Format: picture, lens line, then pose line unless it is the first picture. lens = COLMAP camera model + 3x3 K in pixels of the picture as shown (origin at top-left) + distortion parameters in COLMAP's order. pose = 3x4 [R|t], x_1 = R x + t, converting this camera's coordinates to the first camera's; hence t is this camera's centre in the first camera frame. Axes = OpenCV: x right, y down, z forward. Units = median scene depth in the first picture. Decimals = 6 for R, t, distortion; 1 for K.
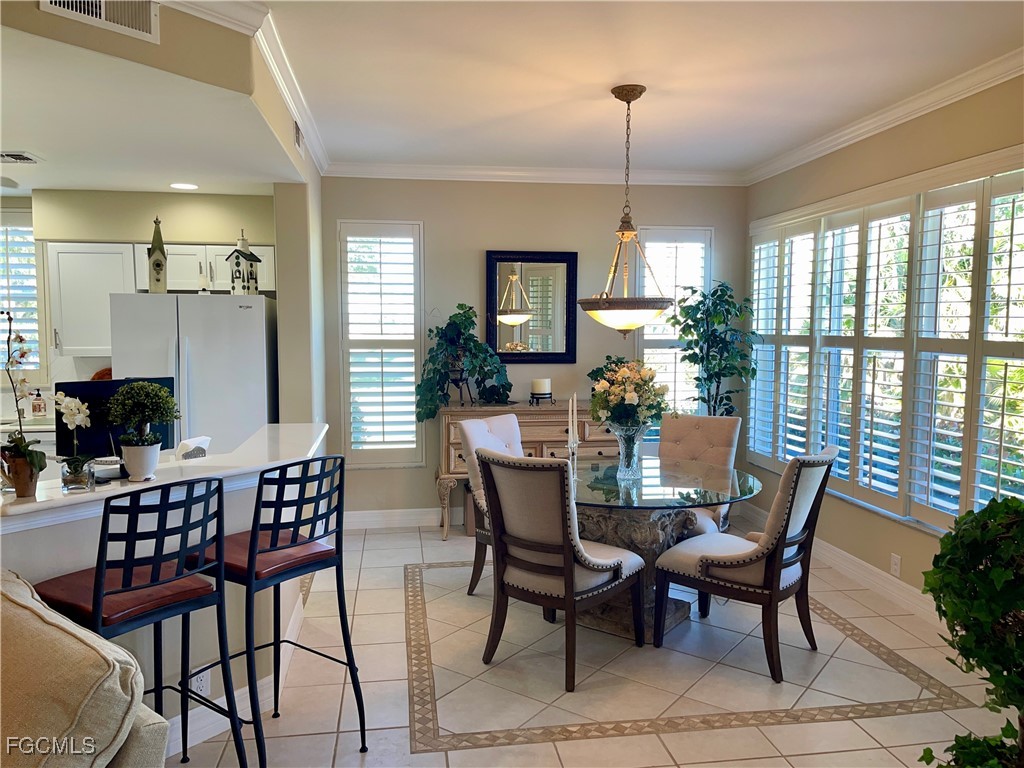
lens RADIAL K [[770.1, 0, 515.5], [0, 770.1, 385.8], [0, 0, 1]] dist [0.071582, -0.079969]
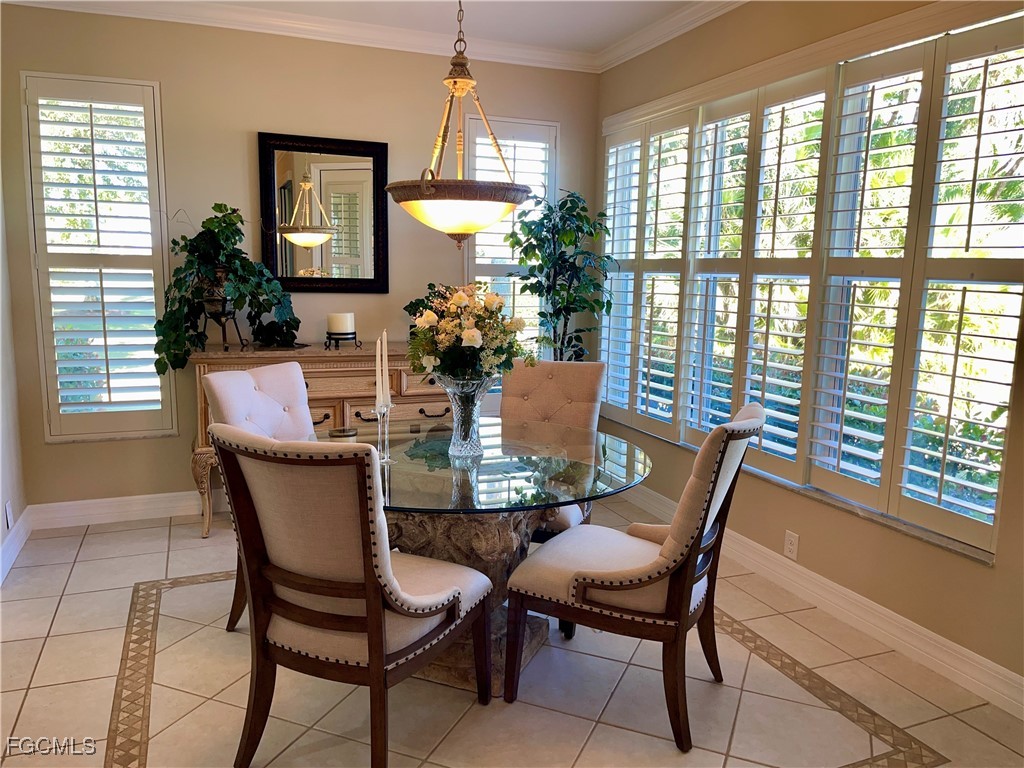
lens RADIAL K [[770.1, 0, 515.5], [0, 770.1, 385.8], [0, 0, 1]] dist [0.071582, -0.079969]
pose [[0.972249, -0.018741, 0.233198, 0.027966], [0.001198, 0.997172, 0.075144, 0.006388], [-0.233947, -0.072779, 0.969521, 0.297745]]
